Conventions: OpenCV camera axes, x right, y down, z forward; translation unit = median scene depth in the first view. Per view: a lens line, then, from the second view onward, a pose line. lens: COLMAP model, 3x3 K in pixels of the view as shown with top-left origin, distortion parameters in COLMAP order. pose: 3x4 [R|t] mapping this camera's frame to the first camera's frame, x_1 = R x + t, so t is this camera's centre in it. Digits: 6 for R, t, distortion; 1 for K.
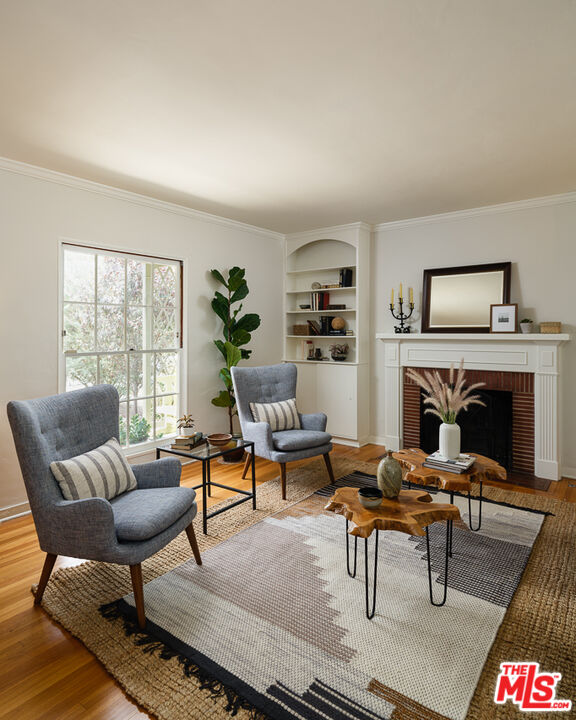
lens RADIAL K [[438.0, 0, 276.3], [0, 438.0, 330.7], [0, 0, 1]] dist [0.009397, -0.006767]
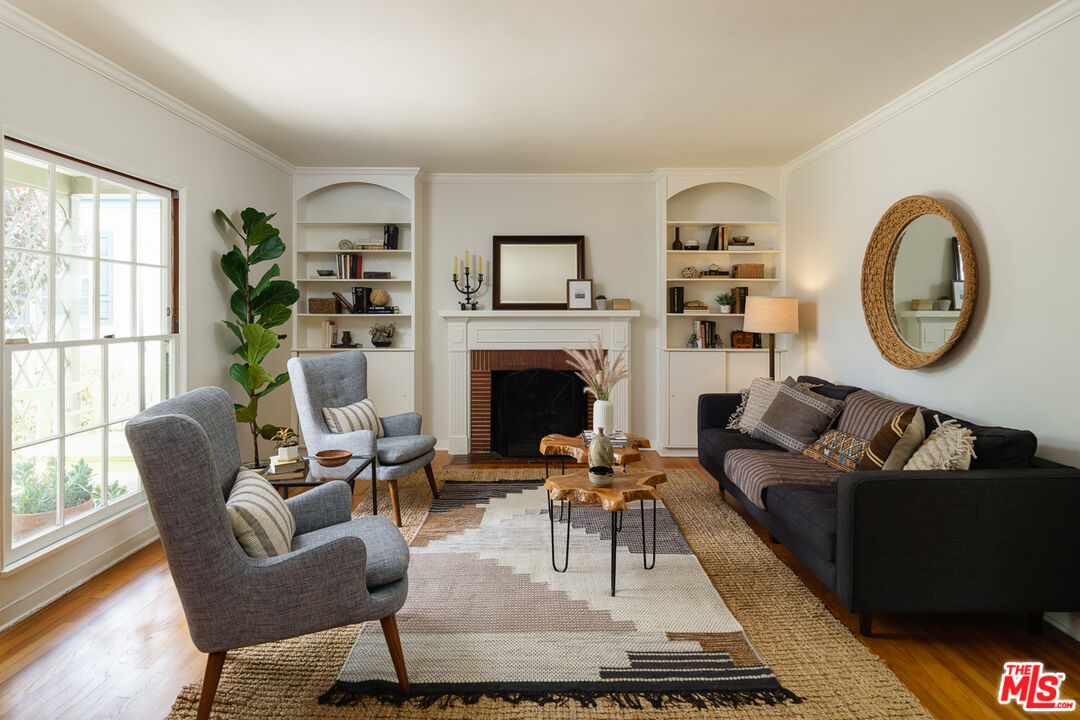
lens RADIAL K [[617.6, 0, 529.6], [0, 617.6, 314.1], [0, 0, 1]] dist [0.005787, -0.001486]
pose [[0.782848, -0.001414, 0.622212, -0.390571], [-0.001419, 0.999991, 0.004058, 0.009522], [-0.622212, -0.004059, 0.782838, 0.018170]]
